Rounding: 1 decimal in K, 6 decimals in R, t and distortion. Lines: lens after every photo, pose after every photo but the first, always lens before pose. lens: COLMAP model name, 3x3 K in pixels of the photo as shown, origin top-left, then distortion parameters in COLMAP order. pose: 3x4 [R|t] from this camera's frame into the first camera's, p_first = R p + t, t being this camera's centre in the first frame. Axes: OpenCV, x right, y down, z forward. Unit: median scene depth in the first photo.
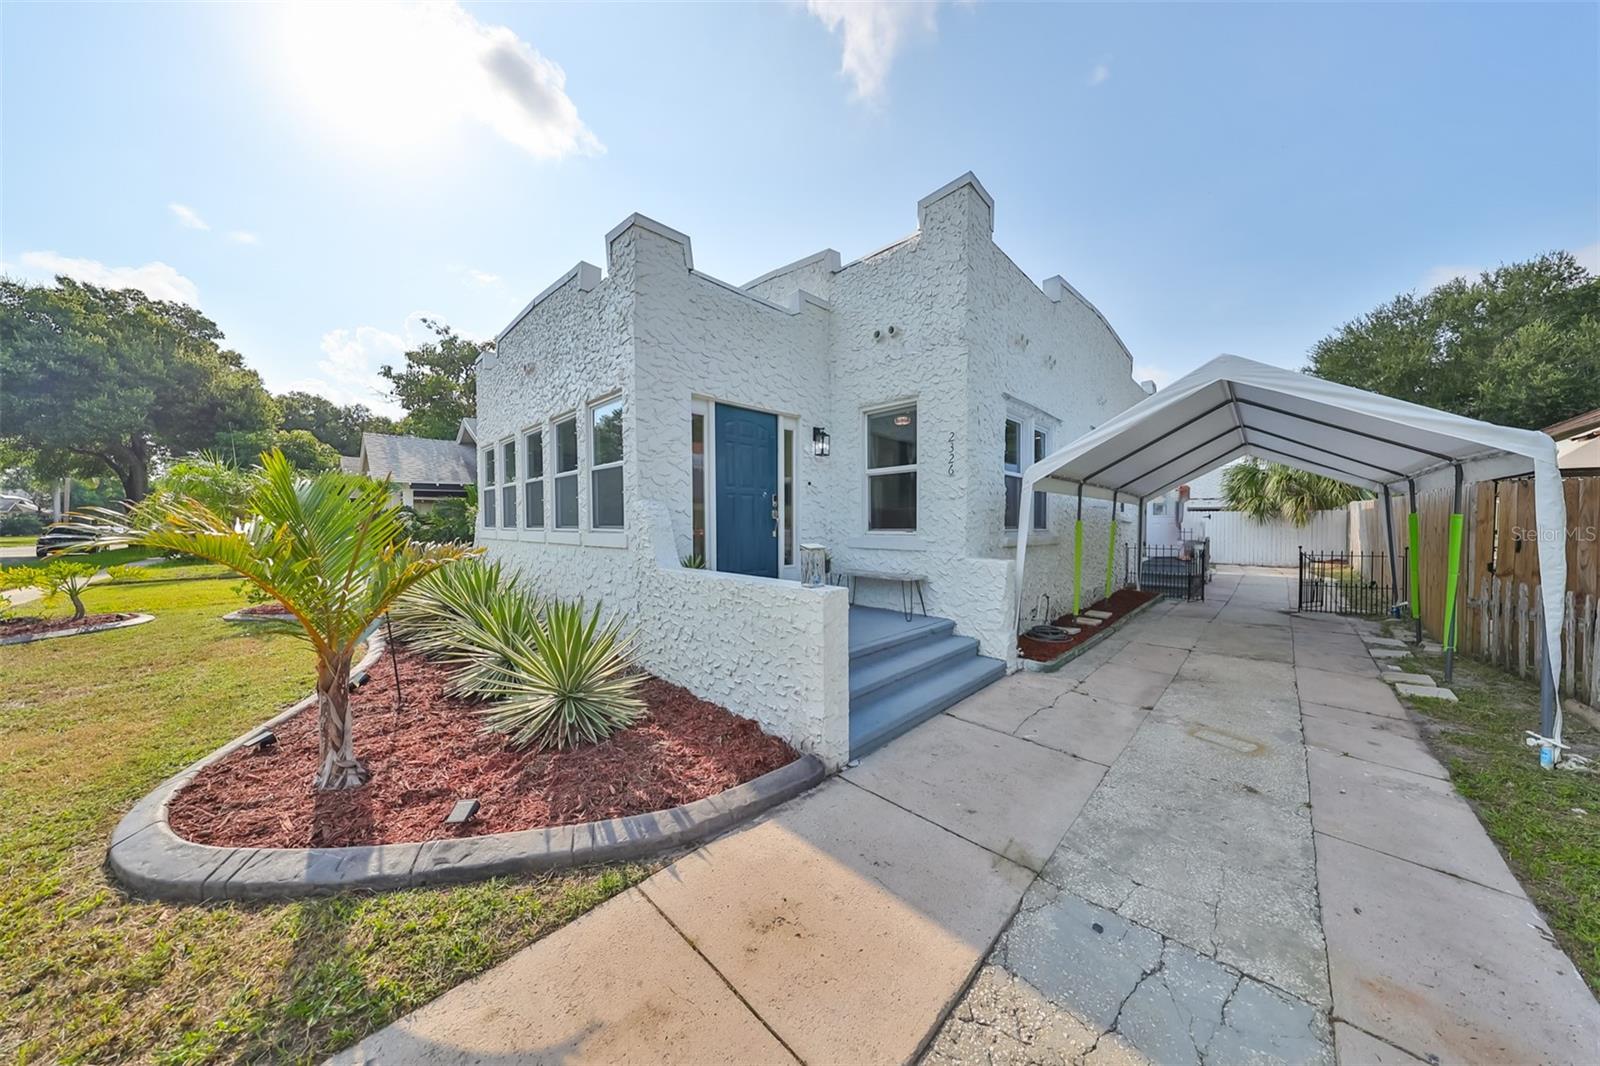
lens RADIAL K [[499.2, 0, 794.6], [0, 499.2, 531.2], [0, 0, 1]] dist [-0.000650, 0.000051]
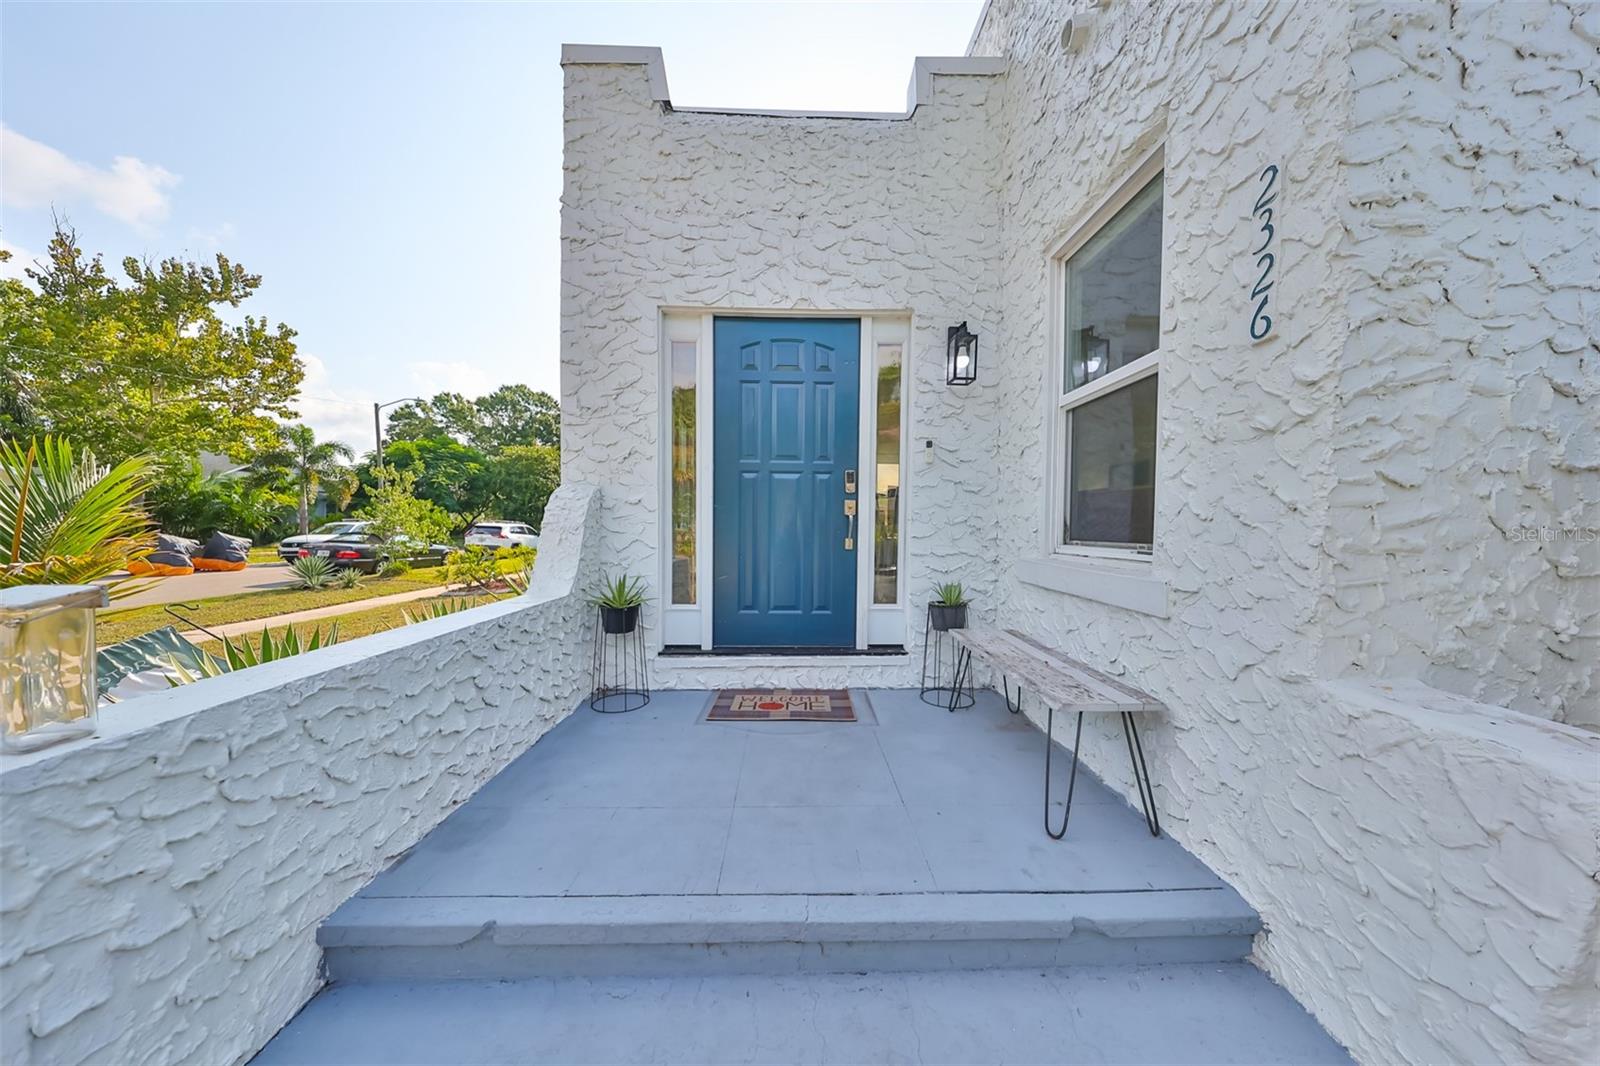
lens RADIAL K [[499.2, 0, 794.6], [0, 499.2, 531.2], [0, 0, 1]] dist [-0.000650, 0.000051]
pose [[0.717836, 0.020539, -0.695909, 0.305732], [-0.025012, 0.999680, 0.003705, -0.009056], [0.695762, 0.014746, 0.718121, 0.616812]]
